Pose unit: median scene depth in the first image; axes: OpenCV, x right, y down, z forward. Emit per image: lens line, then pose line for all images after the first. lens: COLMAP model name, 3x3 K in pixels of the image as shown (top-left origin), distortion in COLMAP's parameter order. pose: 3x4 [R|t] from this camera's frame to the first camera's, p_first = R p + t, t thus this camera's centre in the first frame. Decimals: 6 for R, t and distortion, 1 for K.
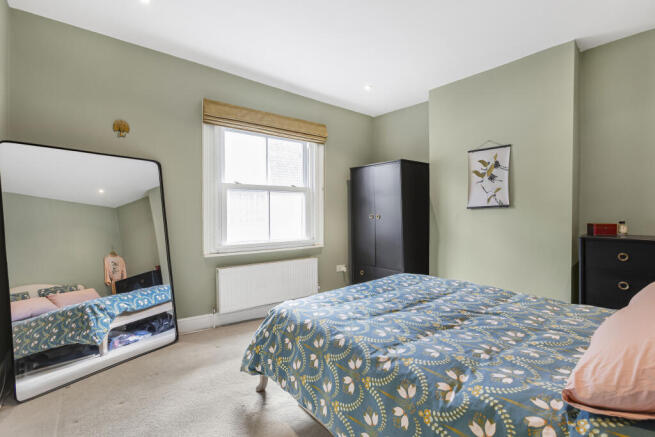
lens RADIAL K [[297.1, 0, 324.0], [0, 297.1, 217.2], [0, 0, 1]] dist [-0.004978, 0.002053]
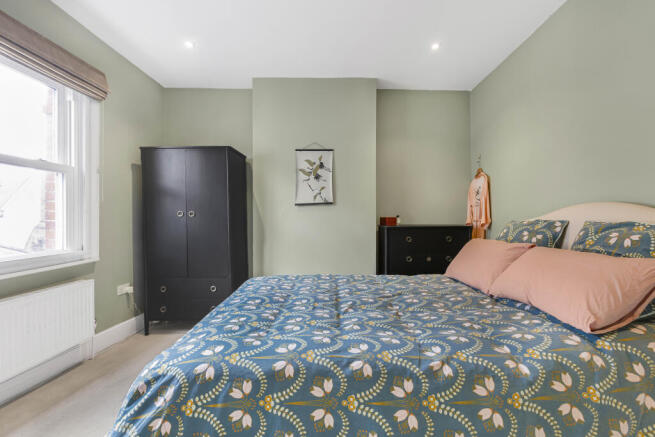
lens RADIAL K [[297.1, 0, 328.3], [0, 297.1, 216.1], [0, 0, 1]] dist [-0.004978, 0.002053]
pose [[0.627450, -0.000341, 0.778657, -0.265600], [0.014126, 0.999840, -0.010944, 0.023441], [-0.778529, 0.017866, 0.627355, 0.287602]]
